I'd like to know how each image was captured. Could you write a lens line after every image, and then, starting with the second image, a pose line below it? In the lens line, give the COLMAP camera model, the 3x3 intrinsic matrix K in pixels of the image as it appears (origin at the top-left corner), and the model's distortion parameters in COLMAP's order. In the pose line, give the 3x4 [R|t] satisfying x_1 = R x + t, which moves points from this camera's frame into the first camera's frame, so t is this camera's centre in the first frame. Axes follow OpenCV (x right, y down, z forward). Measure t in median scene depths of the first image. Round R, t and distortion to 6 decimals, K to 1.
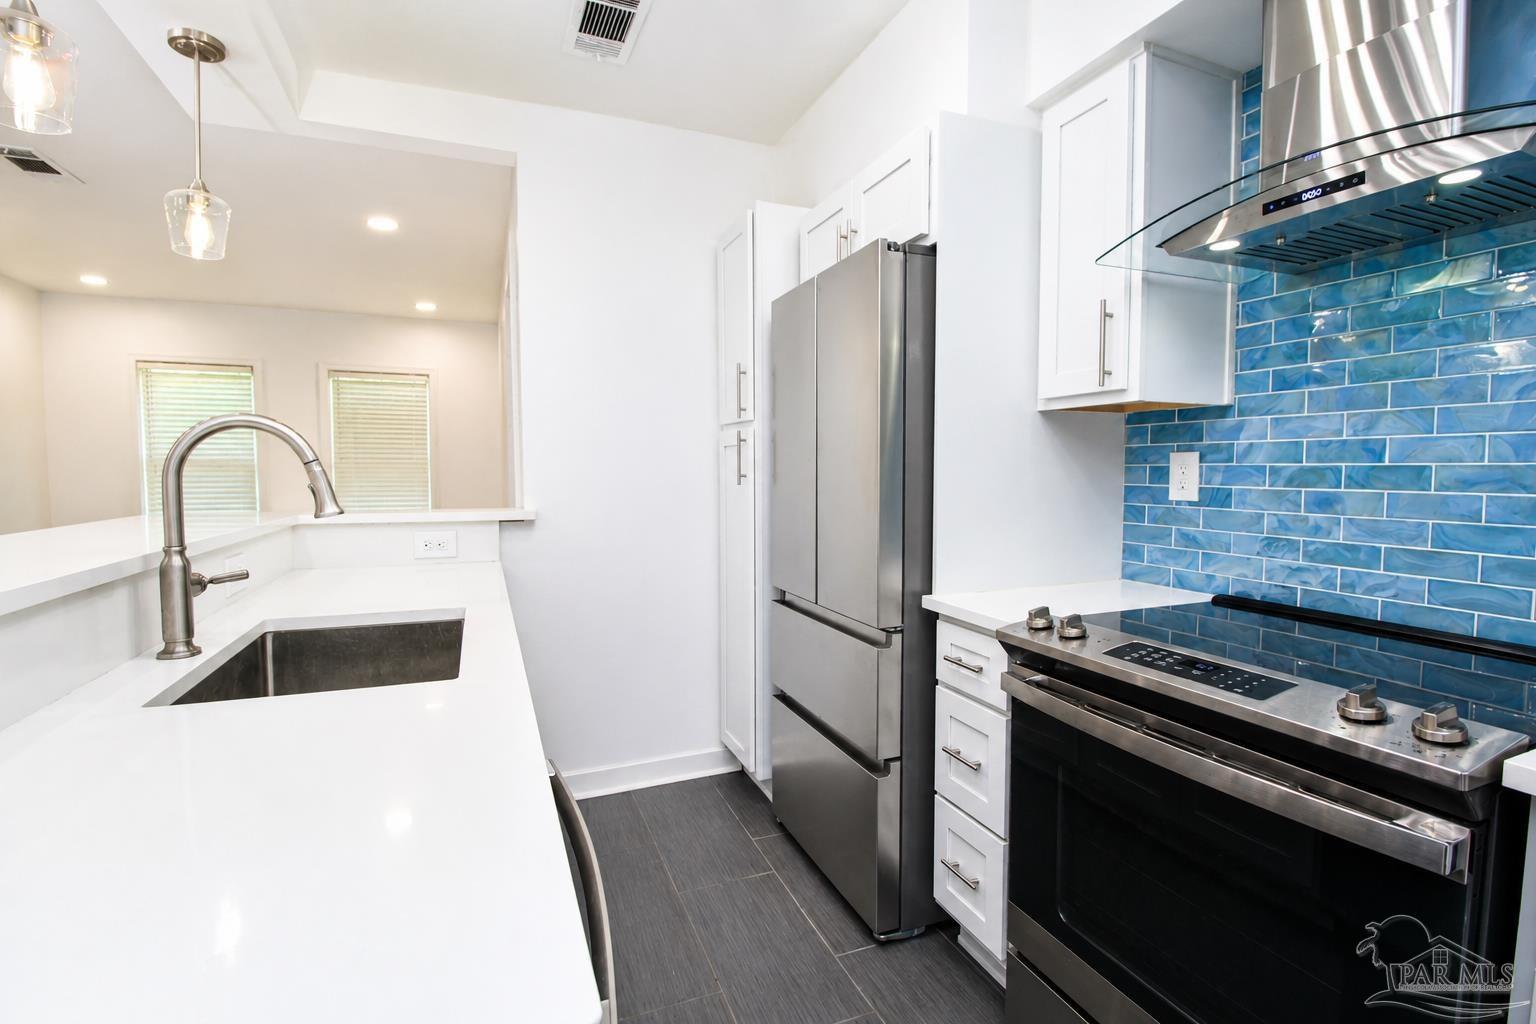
lens RADIAL K [[705.2, 0, 762.8], [0, 705.2, 516.8], [0, 0, 1]] dist [-0.018632, -0.001676]
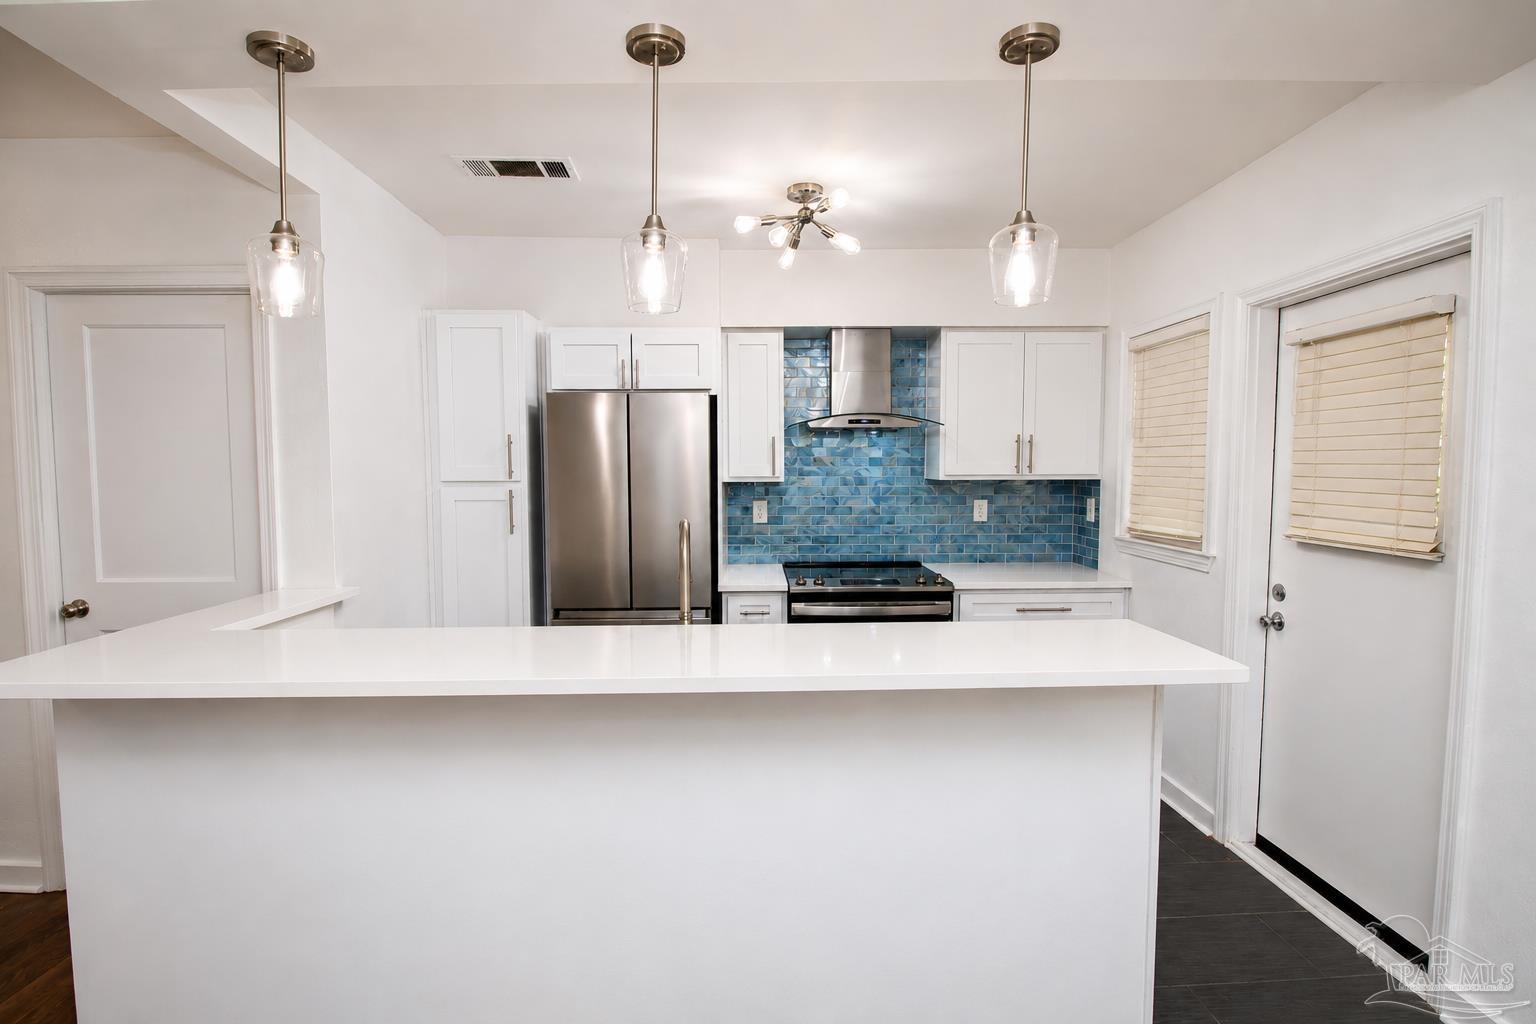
lens RADIAL K [[705.2, 0, 754.5], [0, 705.2, 509.2], [0, 0, 1]] dist [-0.018632, -0.001676]
pose [[0.352681, -0.054915, 0.934131, -1.627865], [0.067876, 0.997148, 0.032993, -0.156518], [-0.933279, 0.051770, 0.355403, 0.270195]]
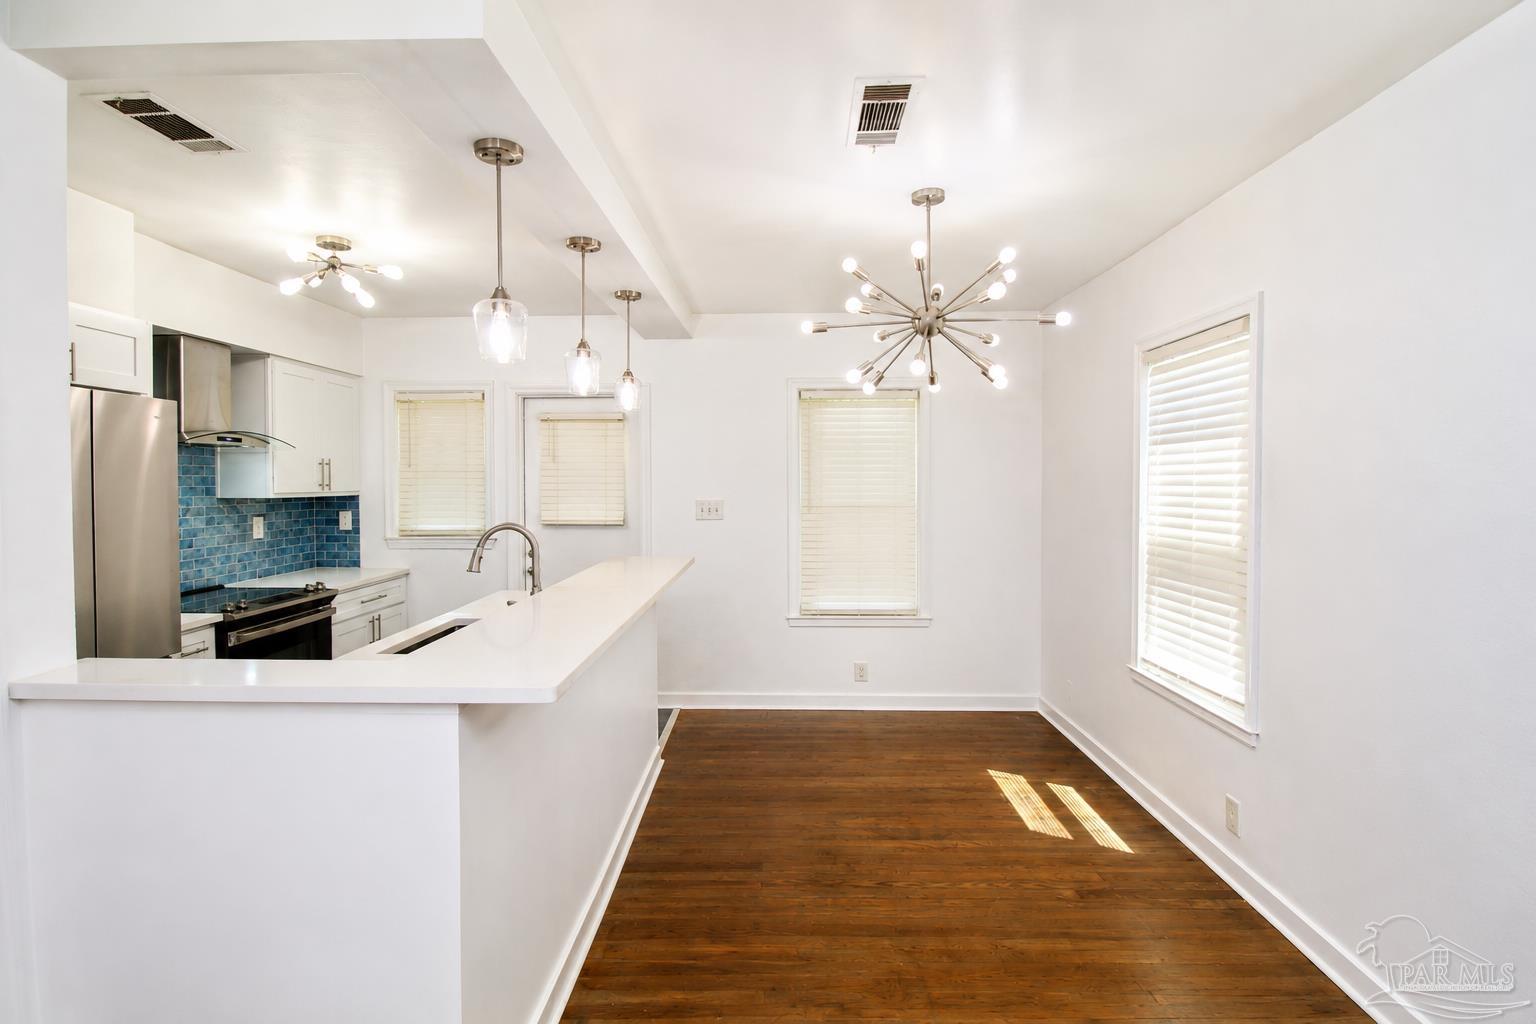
lens RADIAL K [[877.8, 0, 769.7], [0, 877.8, 504.2], [0, 0, 1]] dist [-0.008345, -0.002199]
pose [[-0.925951, -0.003767, 0.377626, -1.985215], [0.031727, 0.995639, 0.087727, -0.323744], [-0.376310, 0.093212, -0.921793, 2.636013]]
